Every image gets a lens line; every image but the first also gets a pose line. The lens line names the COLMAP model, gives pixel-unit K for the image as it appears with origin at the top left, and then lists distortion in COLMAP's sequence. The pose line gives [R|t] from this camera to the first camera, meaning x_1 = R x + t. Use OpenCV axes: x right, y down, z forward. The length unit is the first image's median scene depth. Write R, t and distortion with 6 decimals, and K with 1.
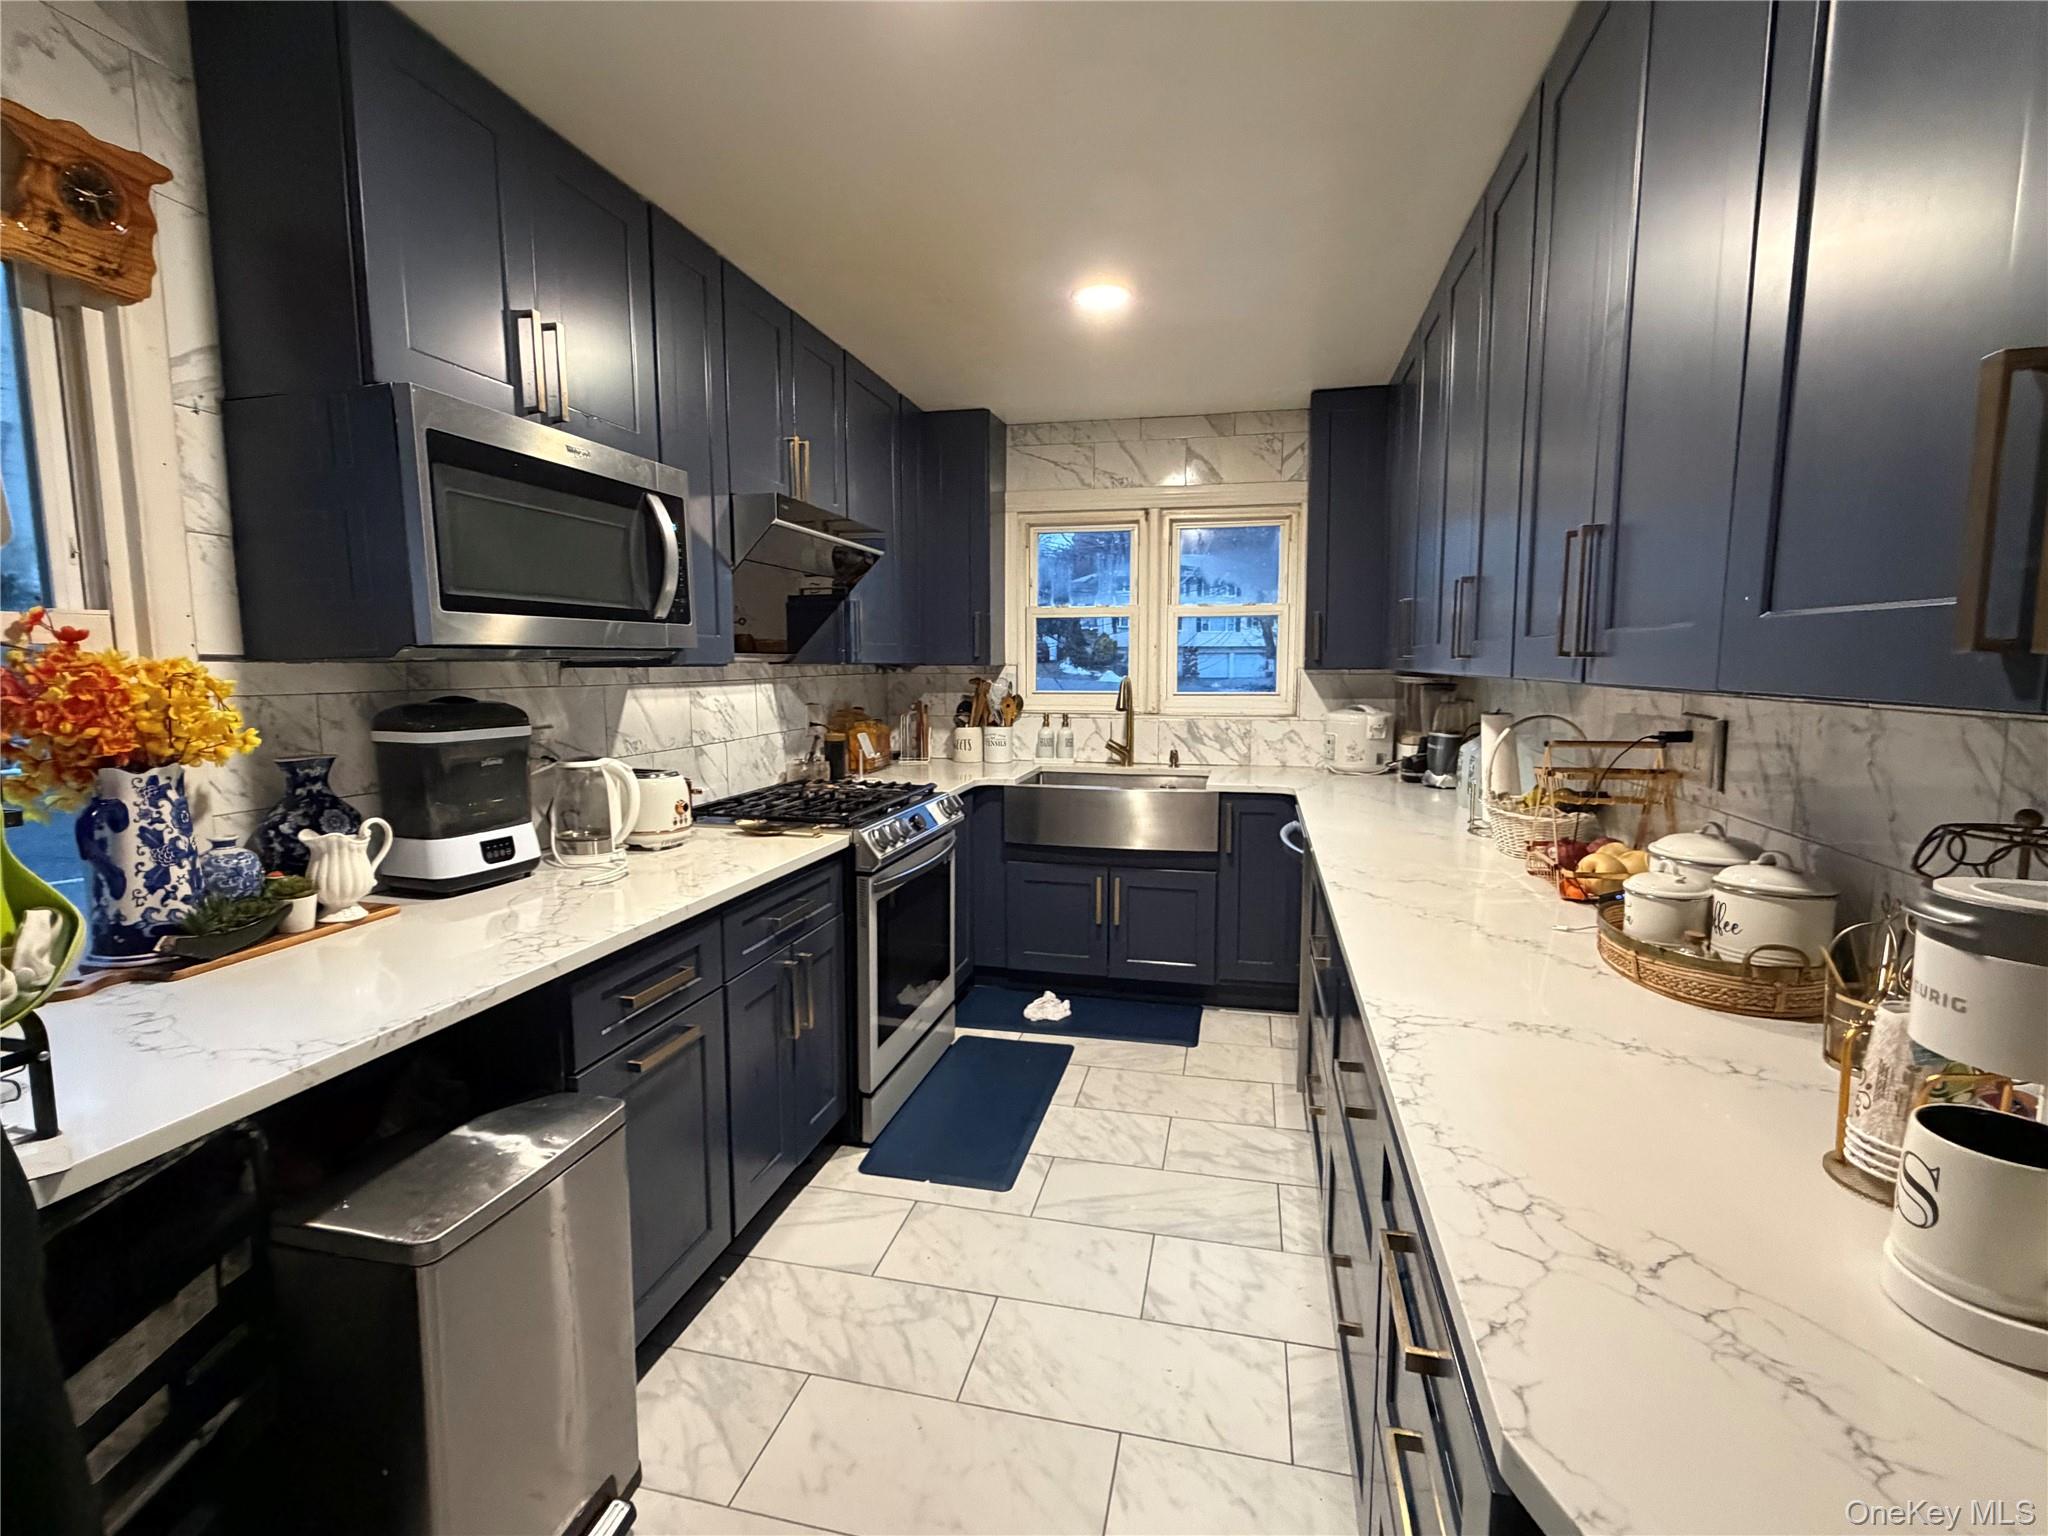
lens RADIAL K [[949.9, 0, 1025.1], [0, 949.9, 767.9], [0, 0, 1]] dist [-0.000160, -0.000331]
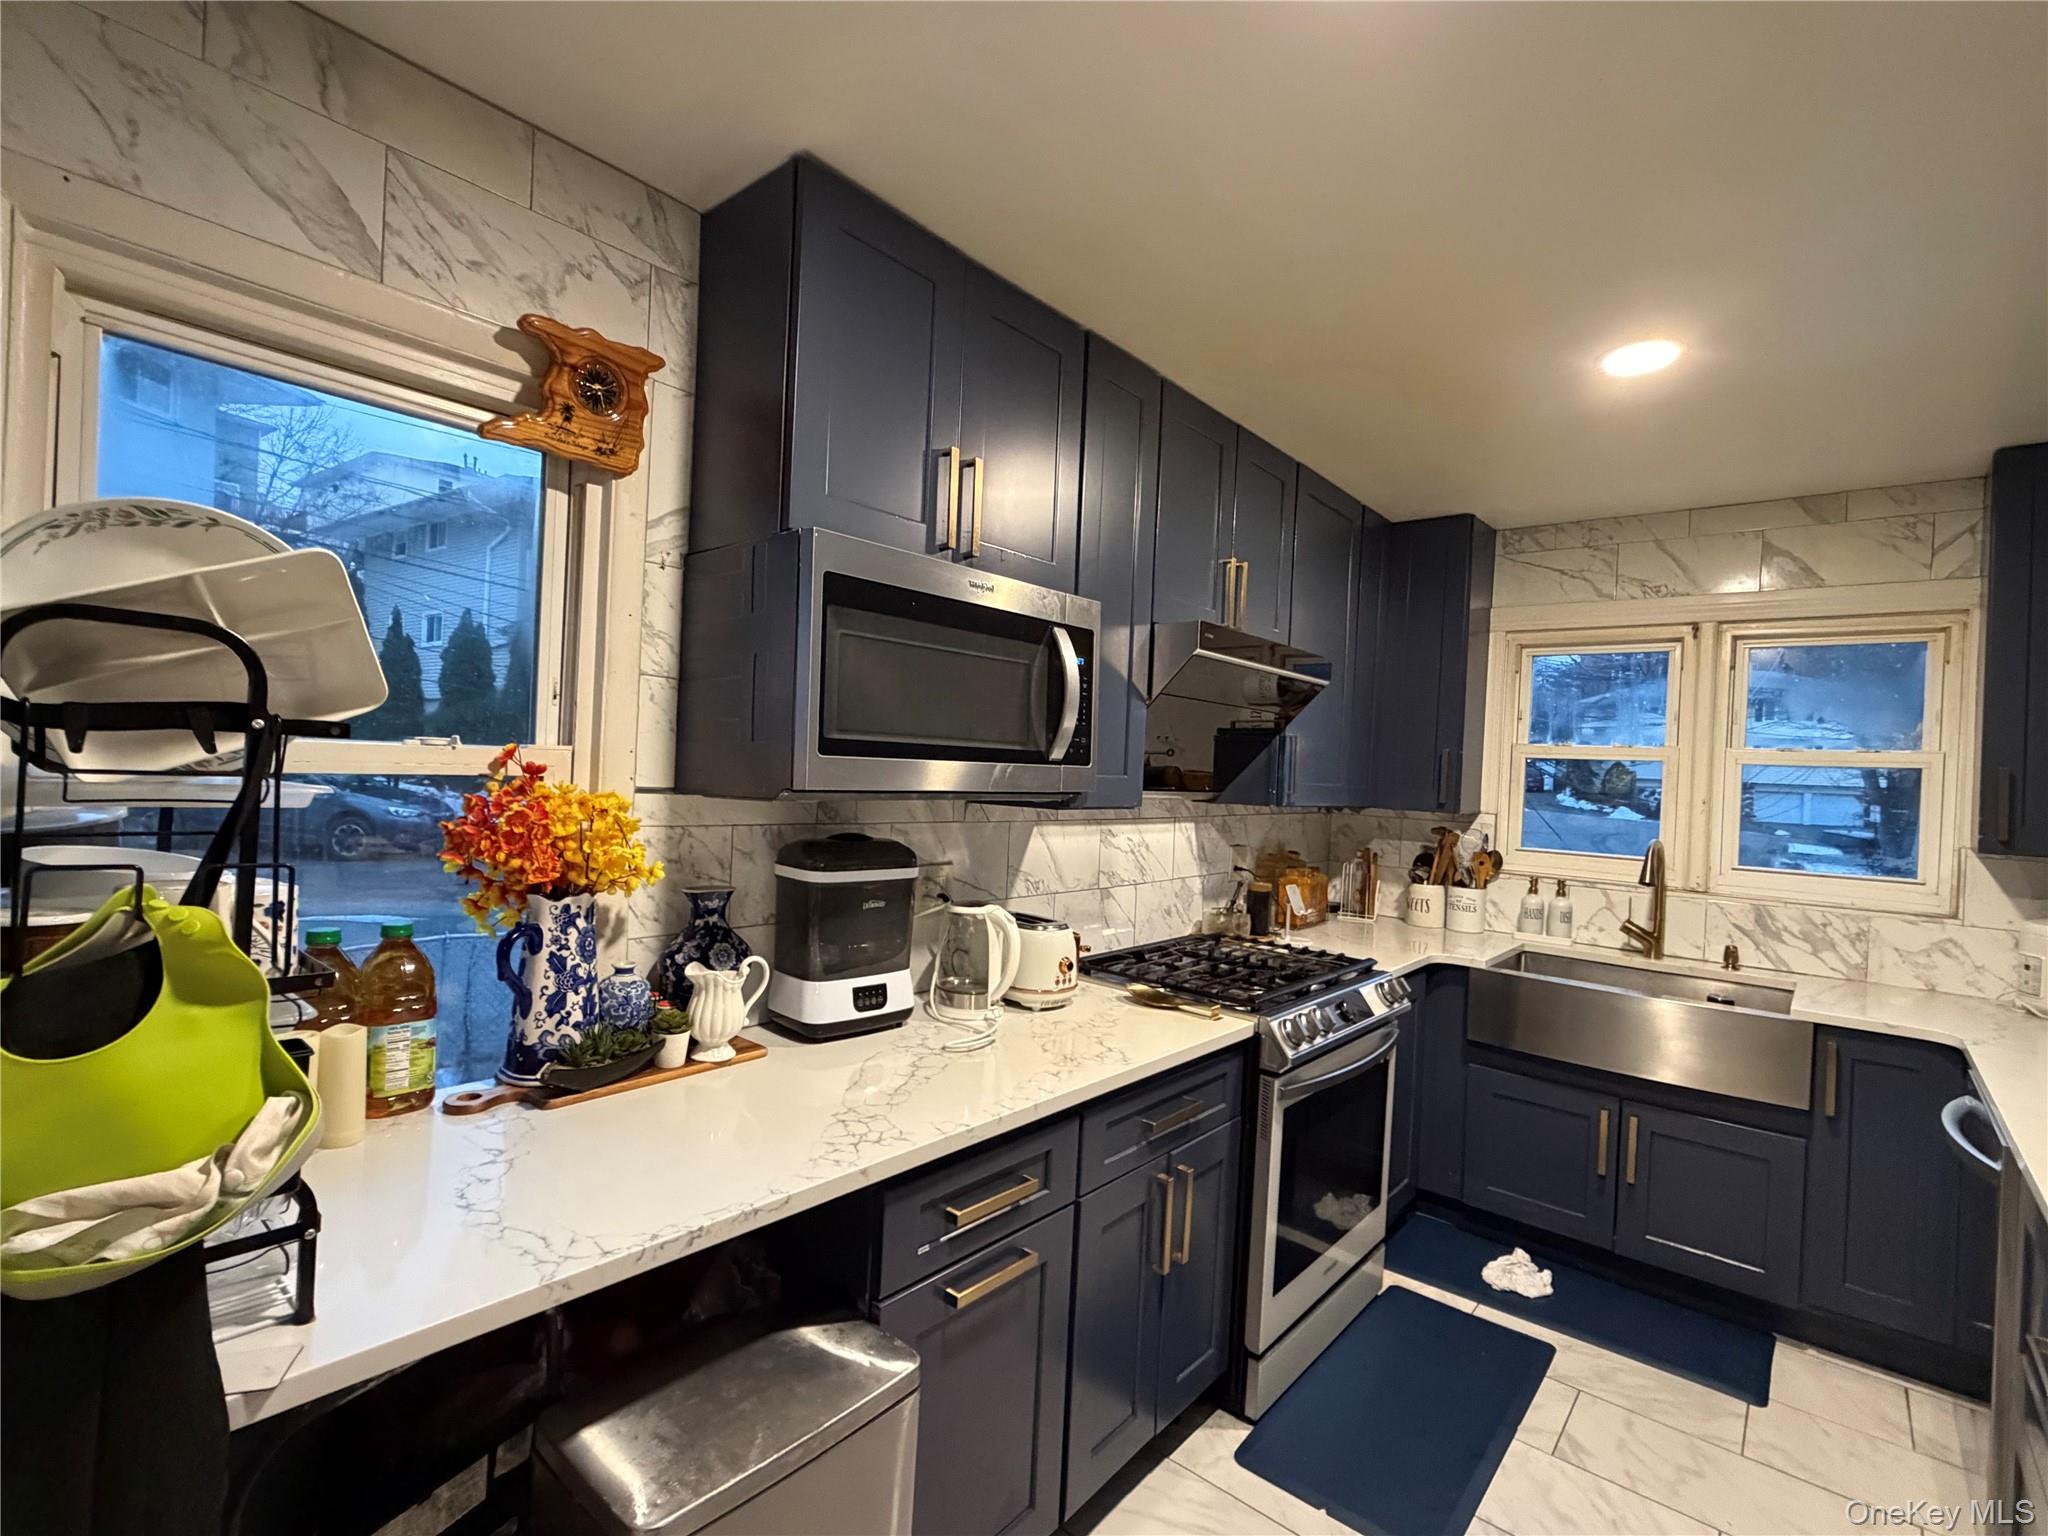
lens RADIAL K [[949.9, 0, 1018.1], [0, 949.9, 769.8], [0, 0, 1]] dist [-0.000160, -0.000331]
pose [[0.885915, 0.043459, -0.461808, 0.005077], [-0.097964, 0.990674, -0.094702, -0.055636], [0.453386, 0.129138, 0.881910, 0.173314]]
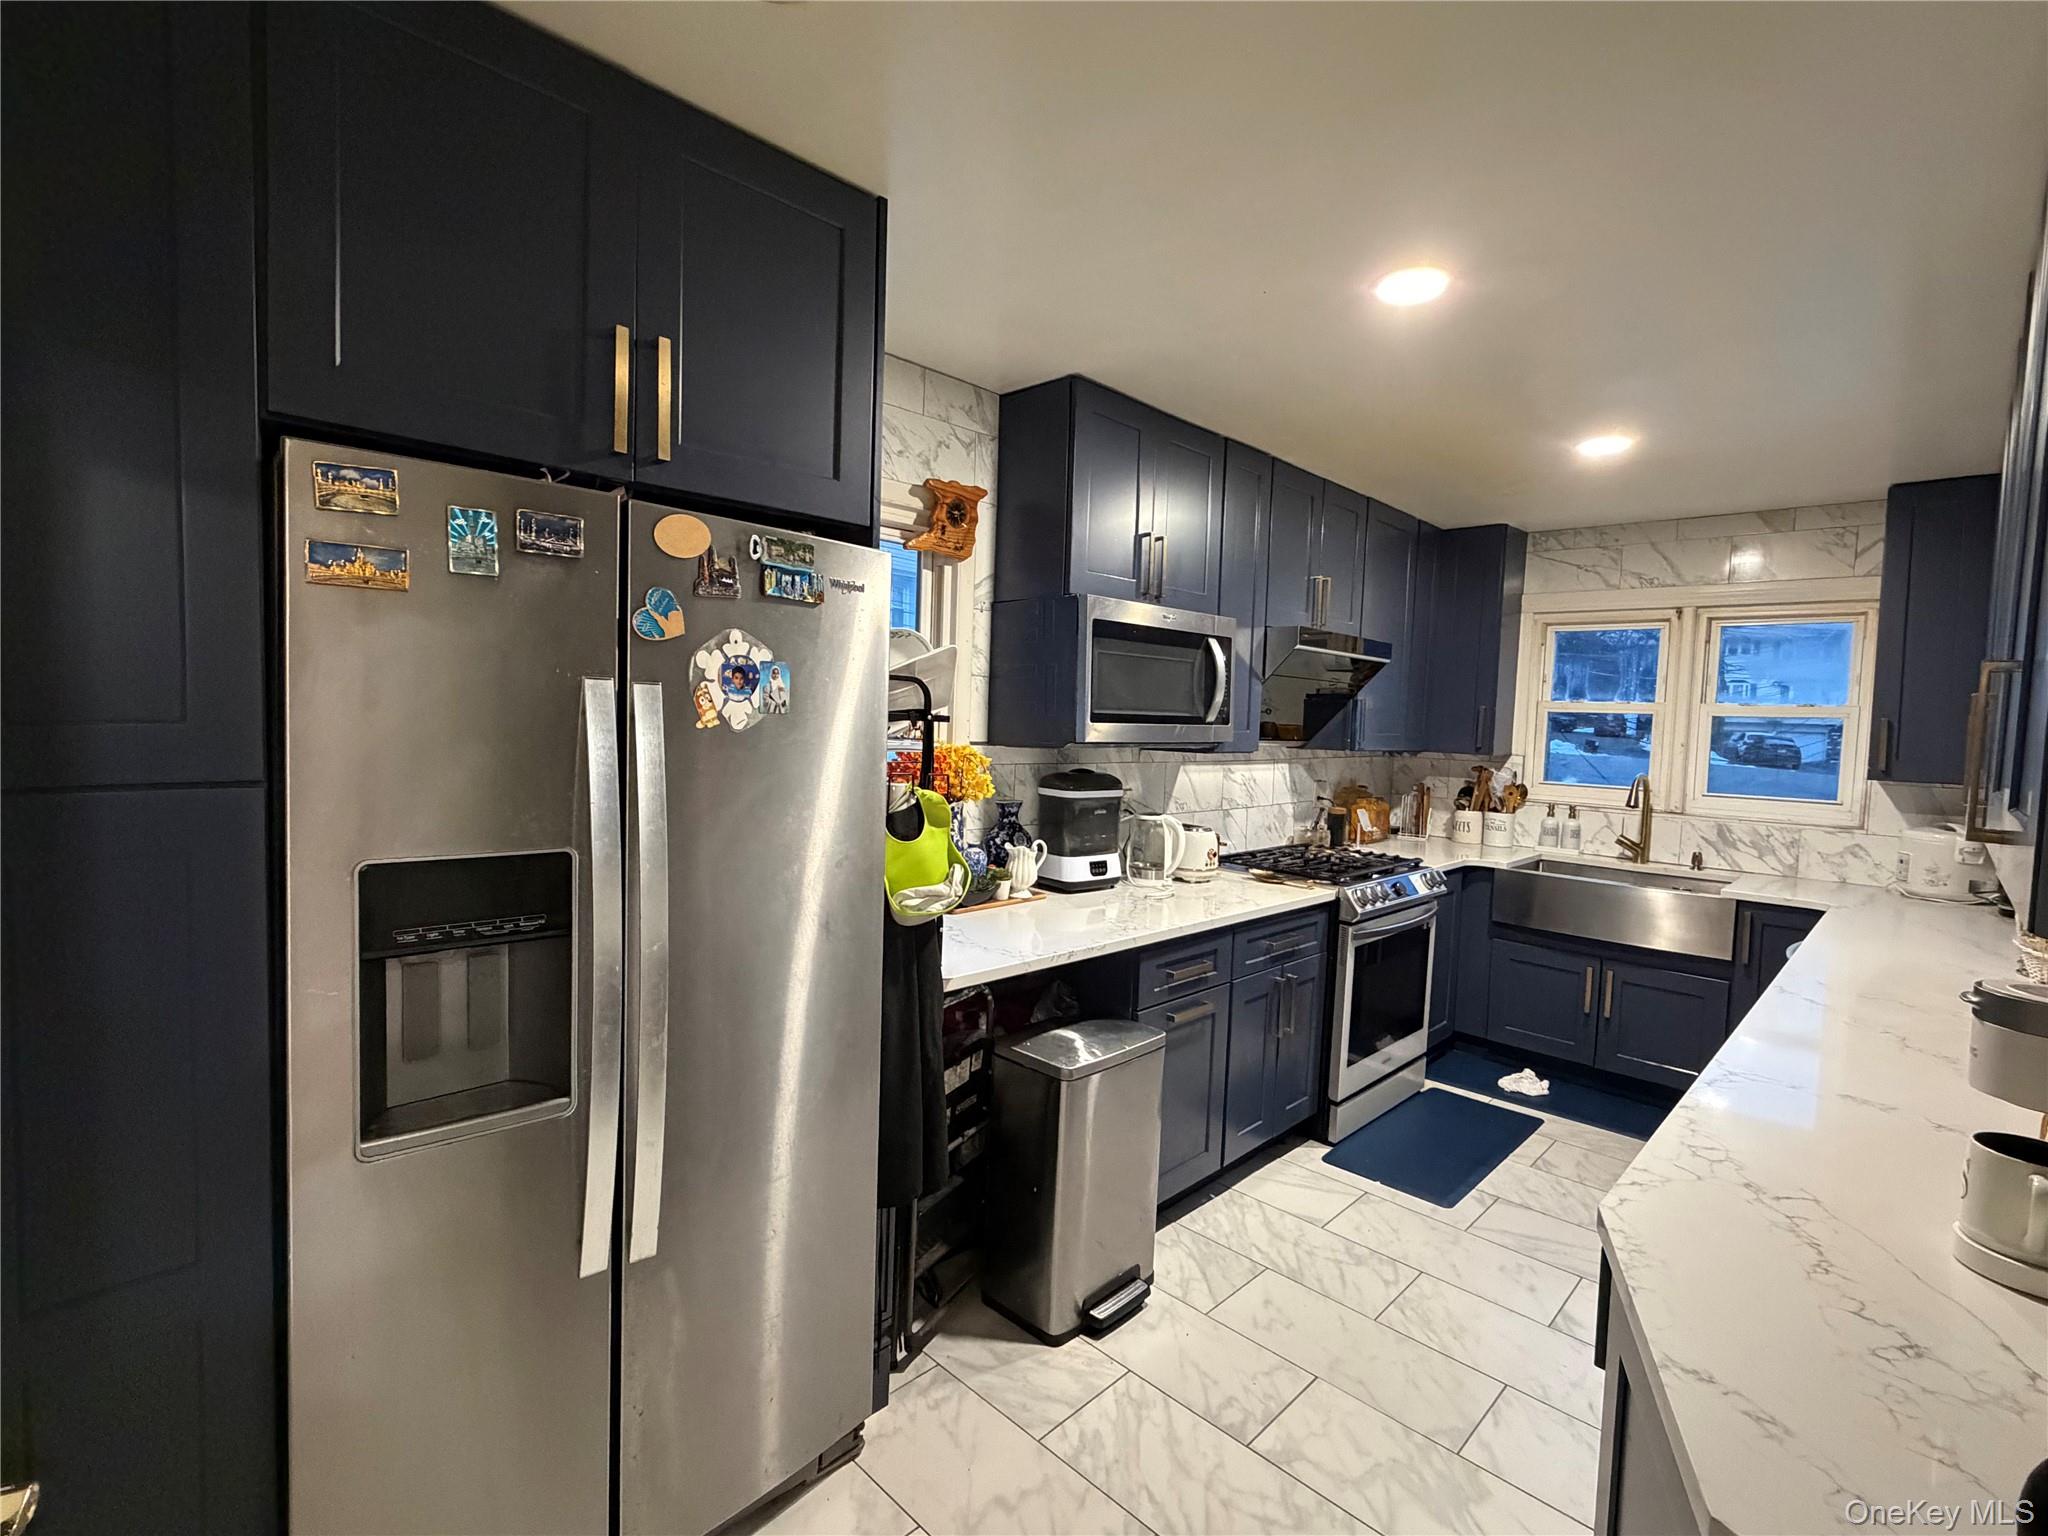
lens RADIAL K [[949.9, 0, 1019.4], [0, 949.9, 766.7], [0, 0, 1]] dist [-0.000160, -0.000331]
pose [[0.853859, 0.059784, -0.517060, 0.115259], [-0.093337, 0.994866, -0.039106, -0.005680], [0.512068, 0.081652, 0.855055, -0.363328]]
